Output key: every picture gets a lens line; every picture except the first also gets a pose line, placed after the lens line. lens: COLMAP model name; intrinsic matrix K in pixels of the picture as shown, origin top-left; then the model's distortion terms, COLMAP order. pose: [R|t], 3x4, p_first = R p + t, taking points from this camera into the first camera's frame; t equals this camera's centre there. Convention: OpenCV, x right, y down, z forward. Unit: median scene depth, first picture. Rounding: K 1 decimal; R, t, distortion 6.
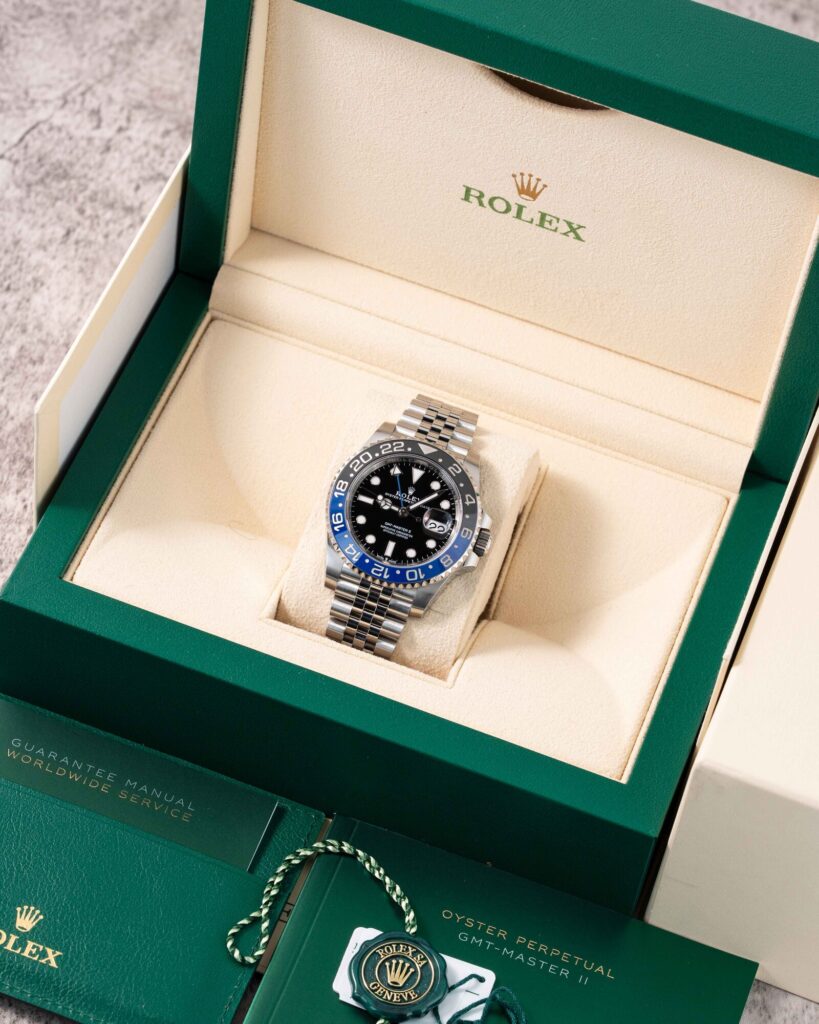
lens RADIAL K [[4901.8, 0, 409.9], [0, 4901.8, 512.3], [0, 0, 1]] dist [-0.244872, 0.000000]
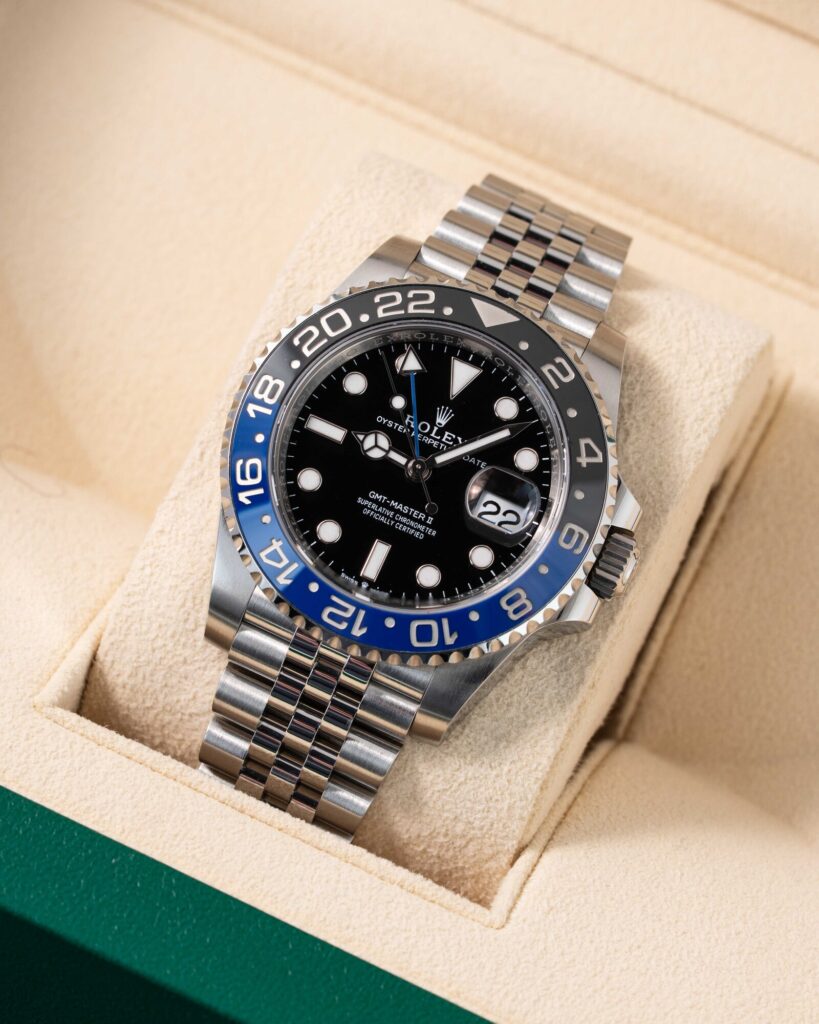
lens RADIAL K [[4901.8, 0, 408.7], [0, 4901.8, 510.7], [0, 0, 1]] dist [-0.244872, 0.000000]
pose [[0.995700, 0.086024, -0.034370, 0.011585], [-0.084466, 0.995434, 0.044469, -0.014024], [0.038038, -0.041374, 0.998419, 0.603500]]
